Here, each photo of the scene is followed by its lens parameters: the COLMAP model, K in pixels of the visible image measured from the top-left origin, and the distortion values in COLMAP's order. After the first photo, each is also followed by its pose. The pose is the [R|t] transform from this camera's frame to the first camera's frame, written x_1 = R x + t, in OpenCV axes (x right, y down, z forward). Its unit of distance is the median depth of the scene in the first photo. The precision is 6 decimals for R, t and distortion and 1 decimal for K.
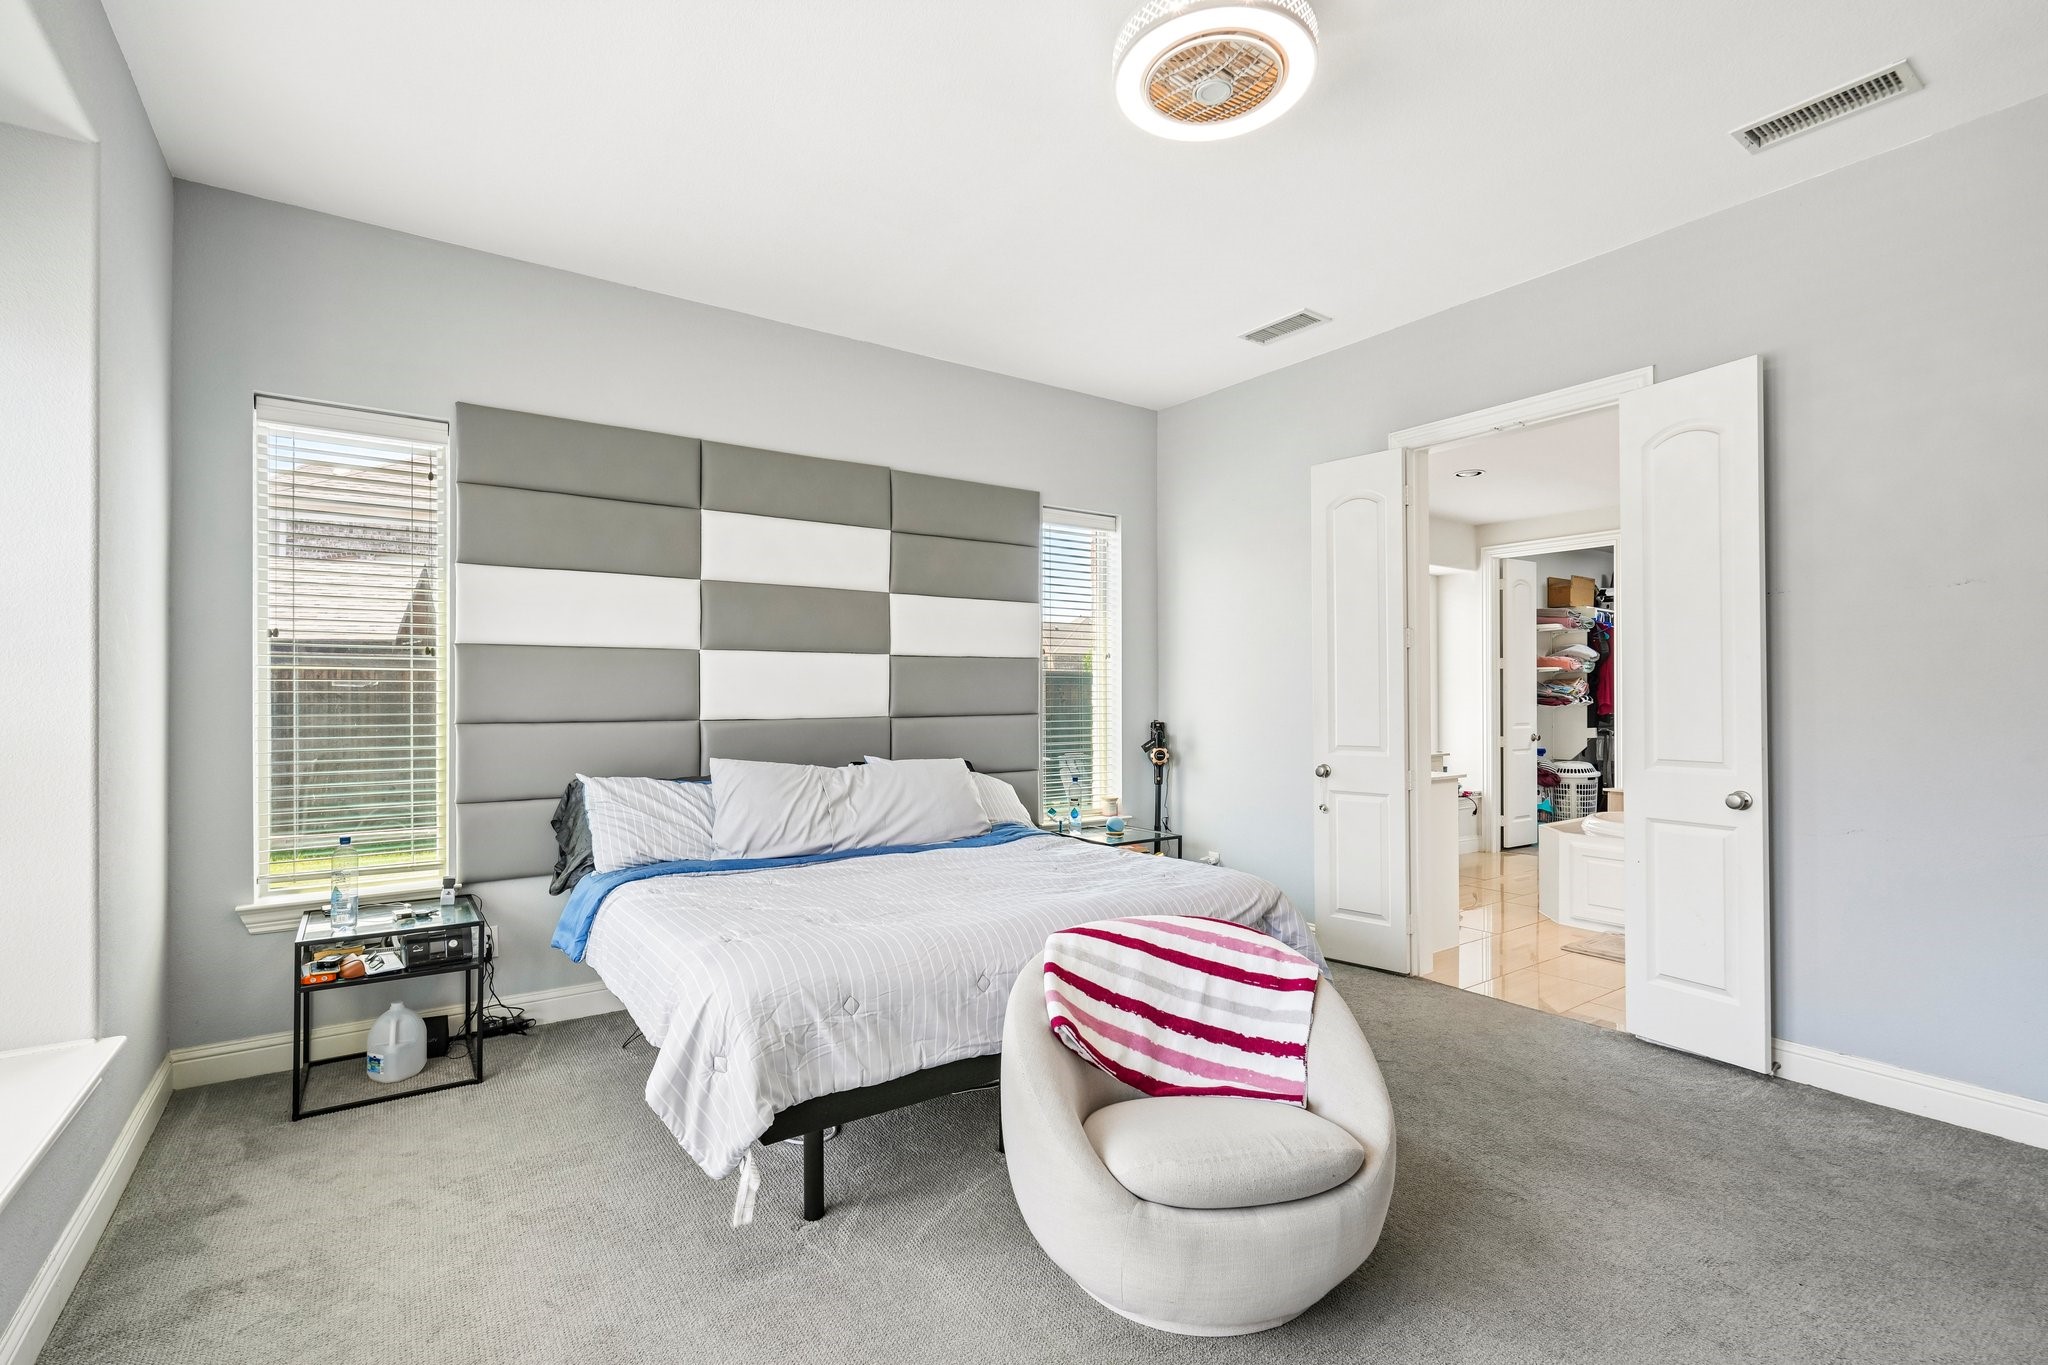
lens RADIAL K [[921.0, 0, 1018.8], [0, 921.0, 691.5], [0, 0, 1]] dist [-0.001747, 0.000632]
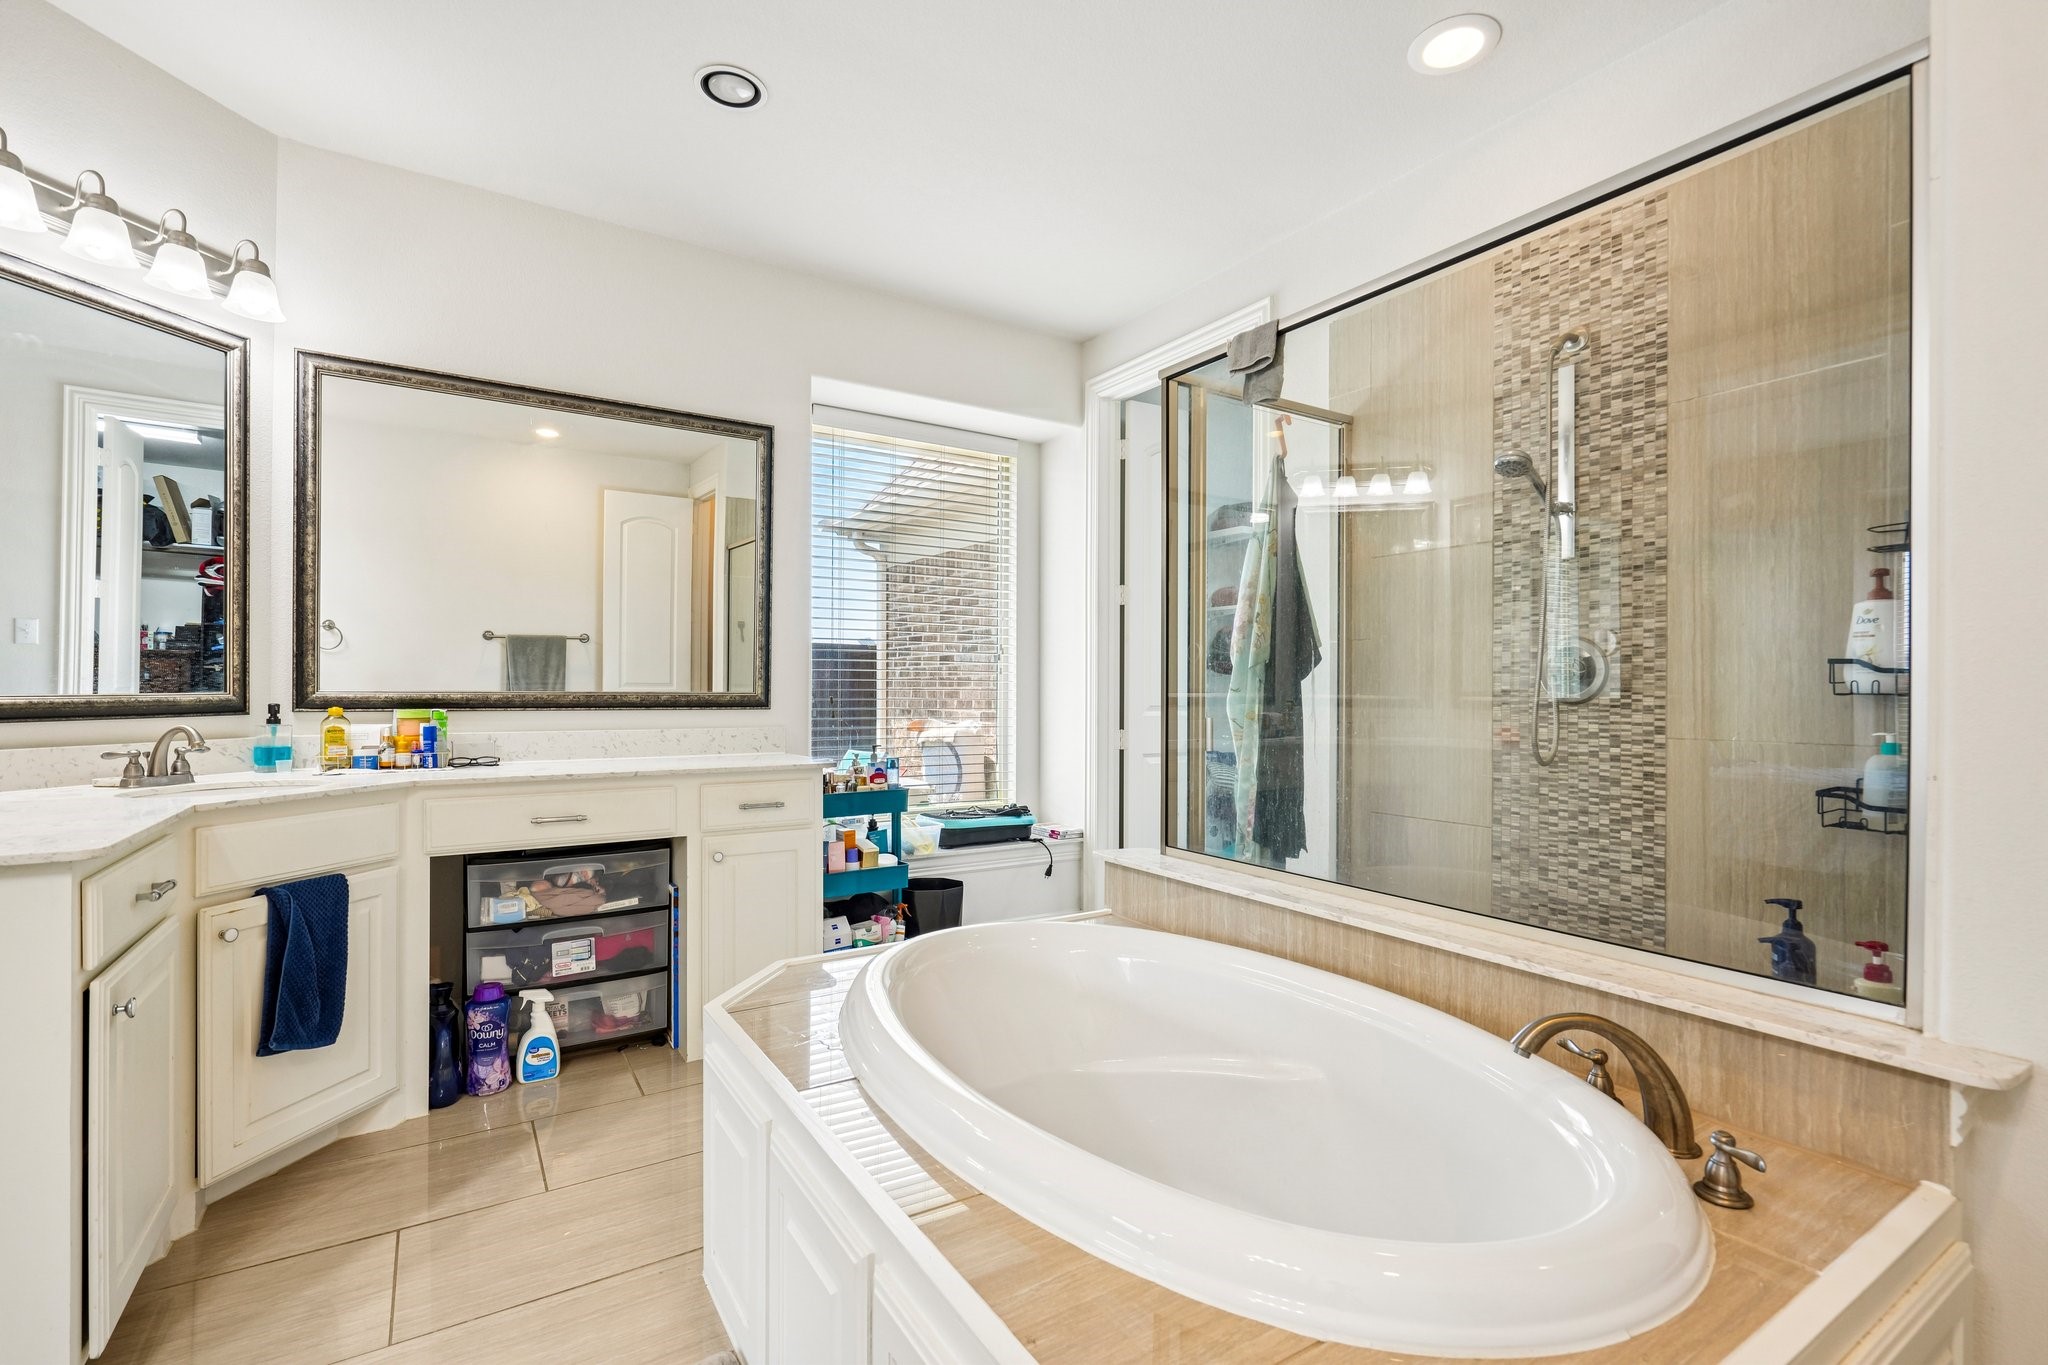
lens RADIAL K [[930.5, 0, 1029.1], [0, 930.5, 691.8], [0, 0, 1]] dist [-0.001689, 0.000812]
pose [[0.998953, 0.006318, -0.045308, 0.471864], [-0.006045, 0.999963, 0.006173, 0.022301], [0.045345, -0.005892, 0.998954, 0.428269]]
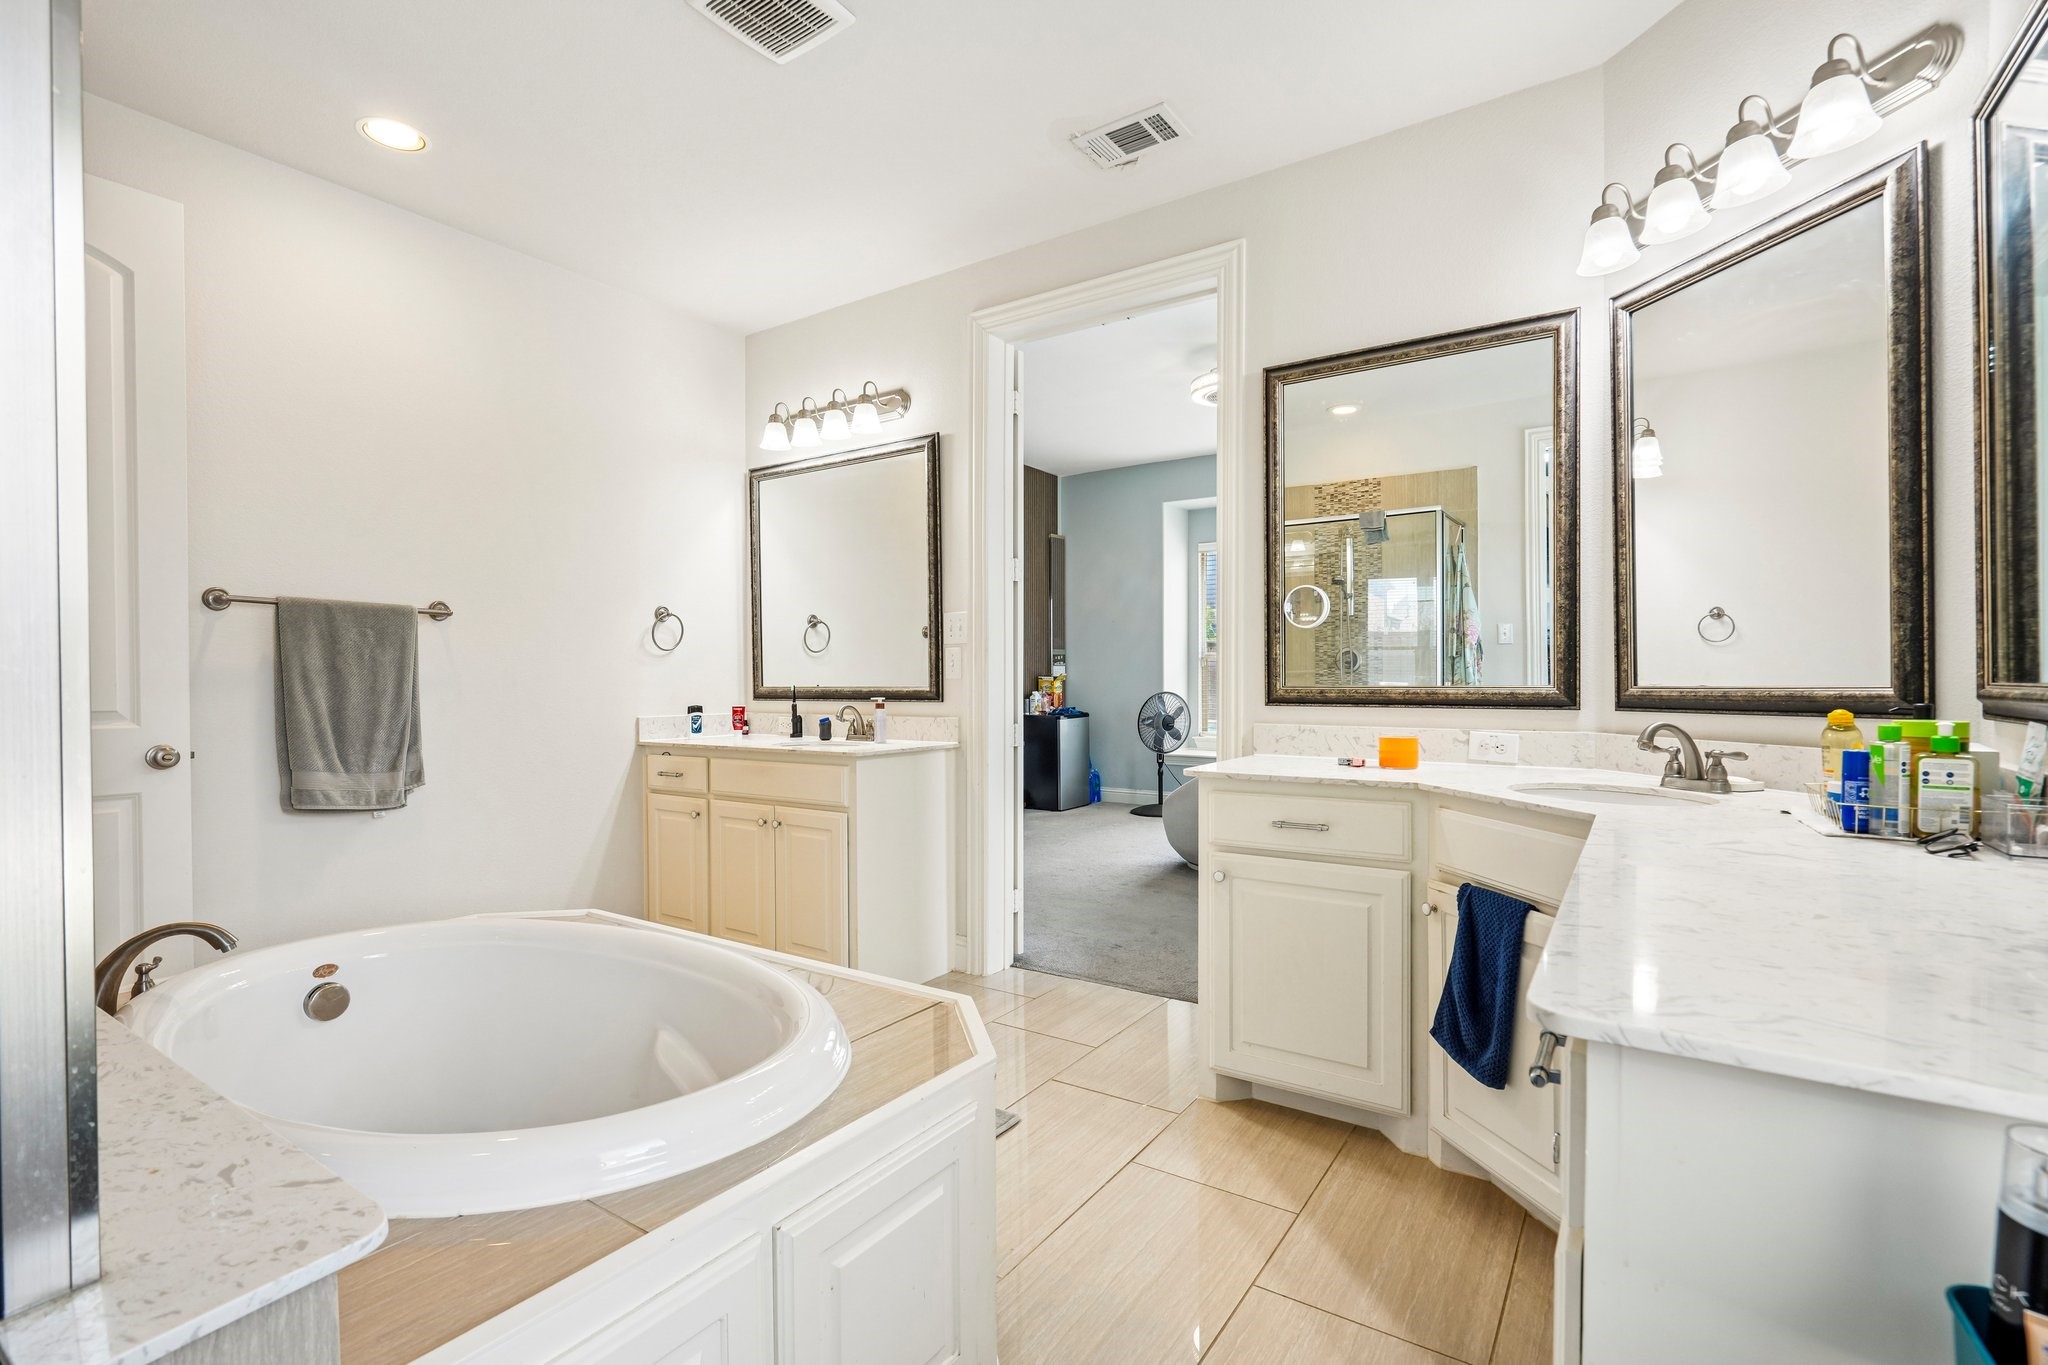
lens RADIAL K [[935.9, 0, 1024.0], [0, 935.9, 682.5], [0, 0, 1]] dist [-0.001480, 0.000108]
pose [[-0.939043, 0.011143, -0.343620, 0.447360], [0.011993, 0.999928, -0.000346, 0.023908], [0.343591, -0.004446, -0.939109, 0.867820]]
